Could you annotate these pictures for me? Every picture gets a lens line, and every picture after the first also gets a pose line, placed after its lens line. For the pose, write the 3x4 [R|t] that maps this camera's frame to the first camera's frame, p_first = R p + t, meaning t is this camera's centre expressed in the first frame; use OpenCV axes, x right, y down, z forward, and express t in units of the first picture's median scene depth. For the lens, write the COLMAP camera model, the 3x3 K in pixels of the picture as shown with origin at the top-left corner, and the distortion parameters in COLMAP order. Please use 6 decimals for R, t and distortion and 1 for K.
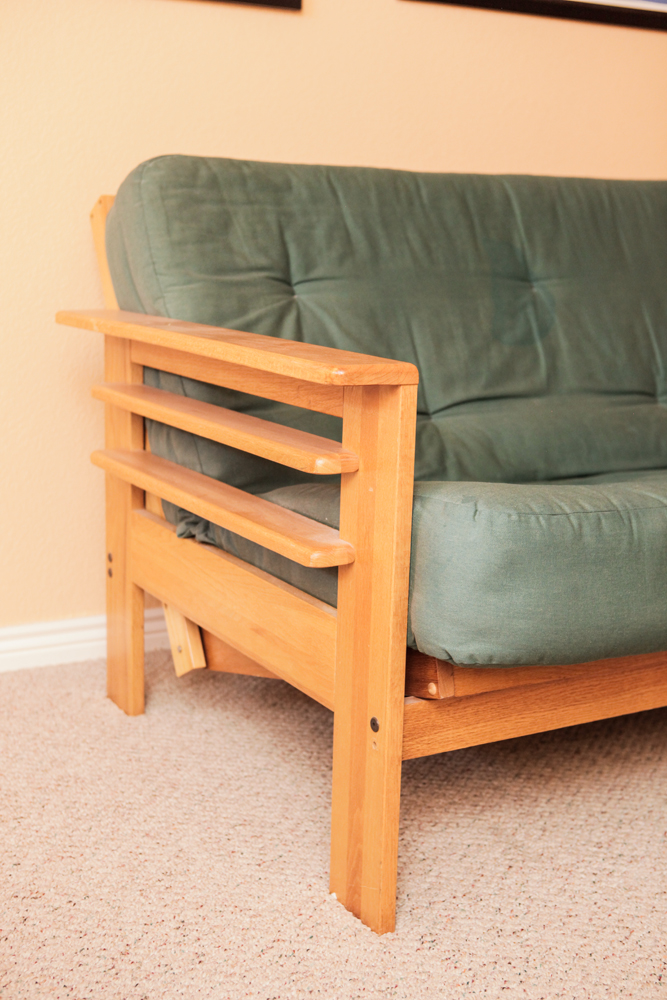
lens RADIAL K [[1372.4, 0, 333.5], [0, 1372.4, 500.0], [0, 0, 1]] dist [-0.022803, -0.022690]
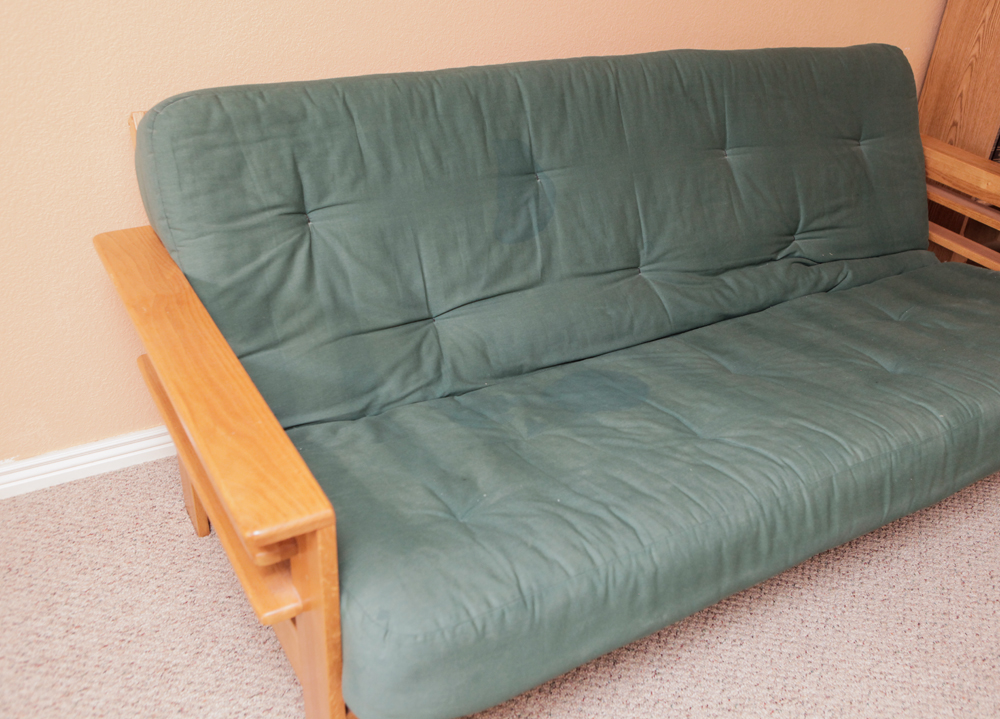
lens RADIAL K [[948.6, 0, 557.6], [0, 948.6, 357.3], [0, 0, 1]] dist [-0.061952, 0.026418]
pose [[0.997530, 0.024310, 0.065907, 0.123576], [-0.045889, 0.935872, 0.349339, -0.318380], [-0.053188, -0.351500, 0.934676, 0.224018]]
